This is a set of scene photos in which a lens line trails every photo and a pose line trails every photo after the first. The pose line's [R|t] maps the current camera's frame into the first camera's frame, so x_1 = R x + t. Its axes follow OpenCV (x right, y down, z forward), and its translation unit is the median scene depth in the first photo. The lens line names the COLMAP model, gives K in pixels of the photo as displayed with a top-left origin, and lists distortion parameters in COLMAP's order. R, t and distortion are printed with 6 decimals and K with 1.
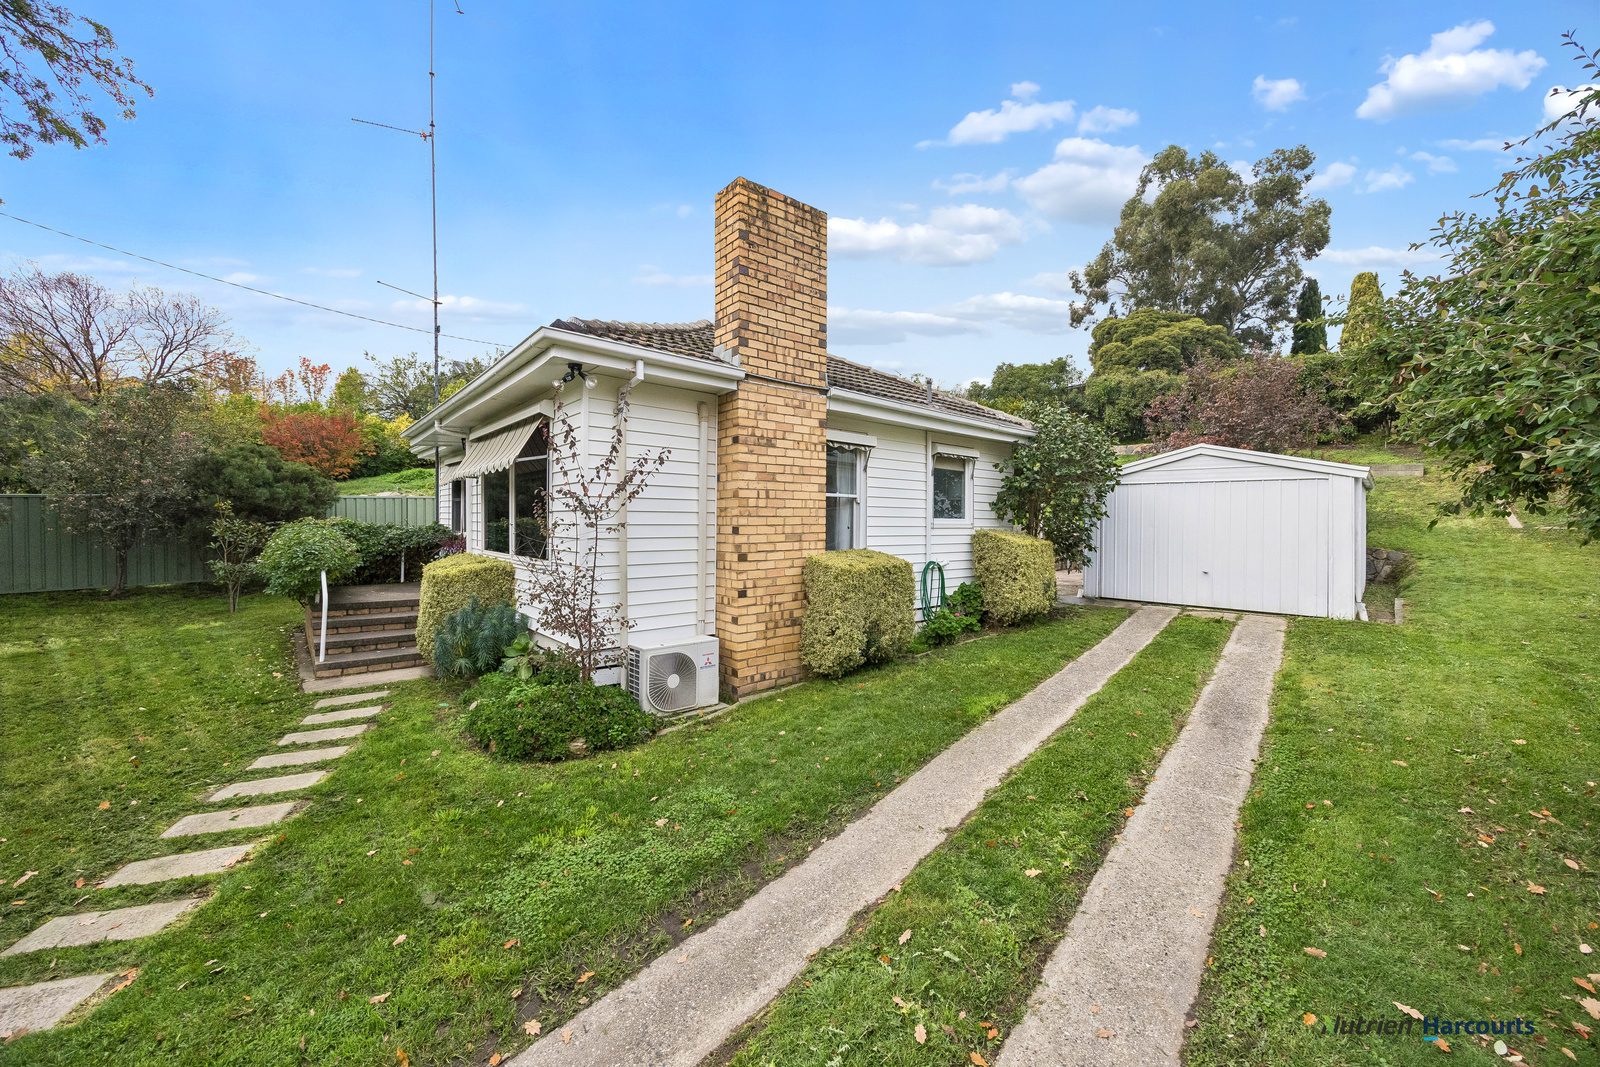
lens RADIAL K [[610.7, 0, 791.5], [0, 610.7, 540.7], [0, 0, 1]] dist [-0.005643, 0.000262]
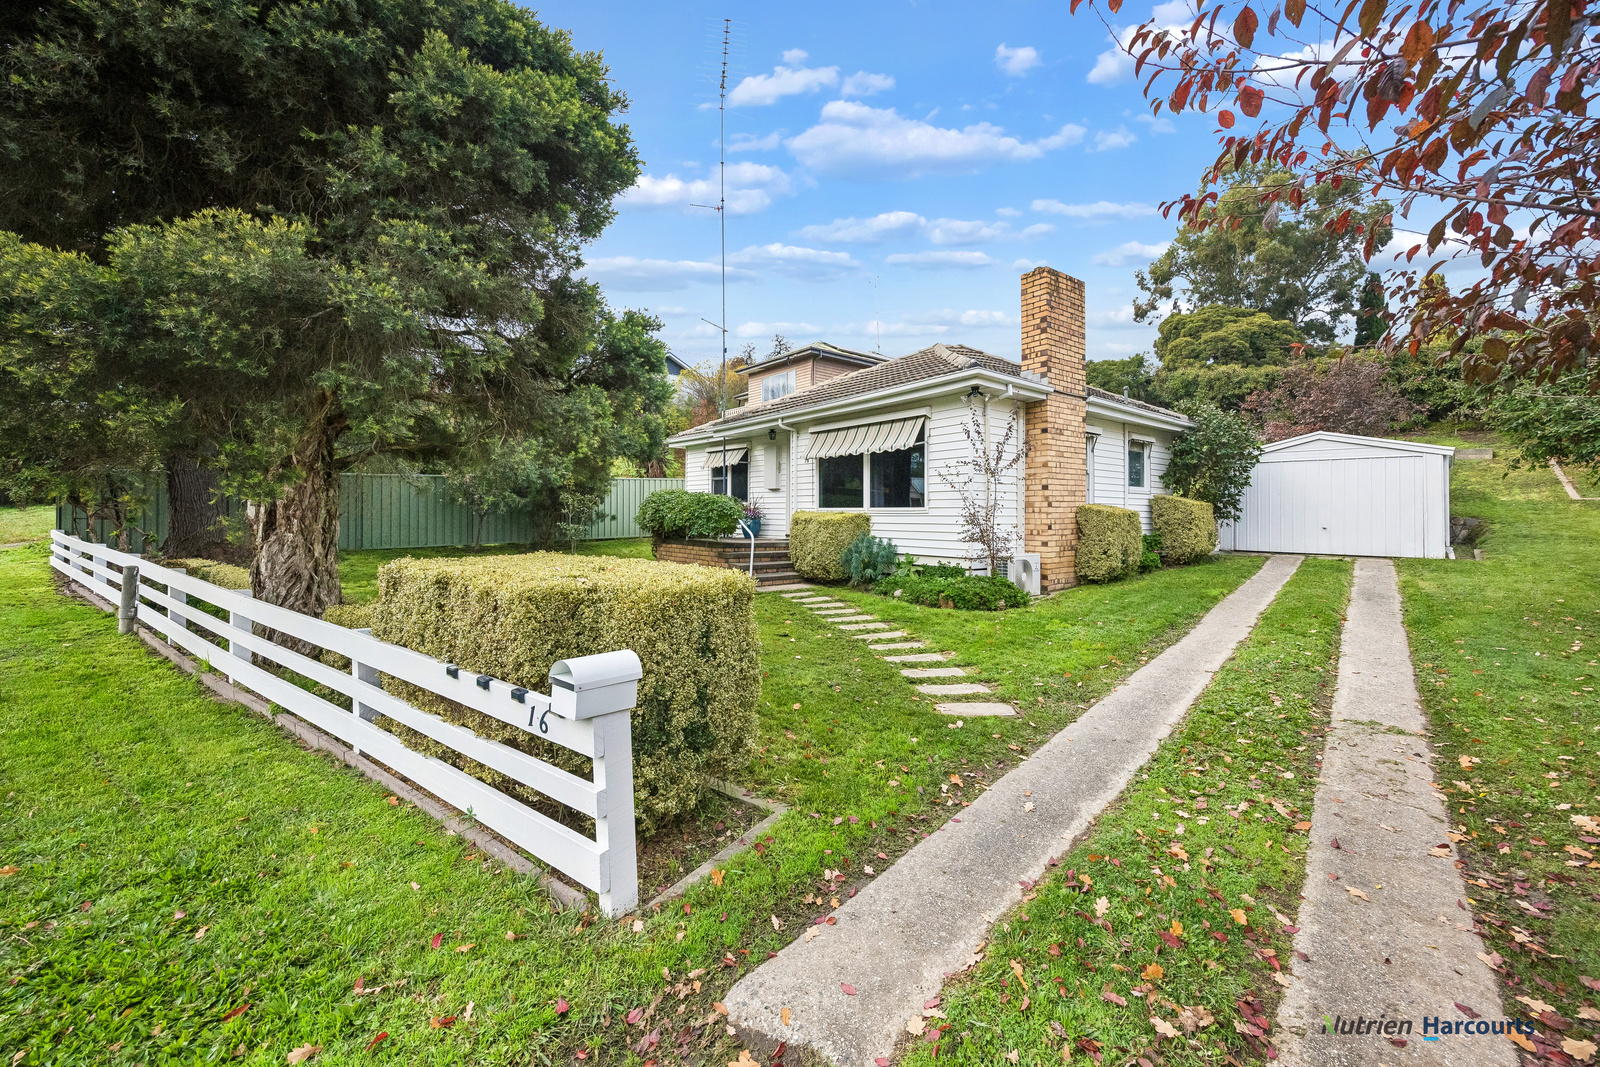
lens RADIAL K [[610.7, 0, 808.7], [0, 610.7, 522.1], [0, 0, 1]] dist [-0.005643, 0.000262]
pose [[0.999229, -0.002884, -0.039159, -0.072954], [0.002146, 0.999820, -0.018870, 0.011697], [0.039206, 0.018771, 0.999055, -0.068307]]
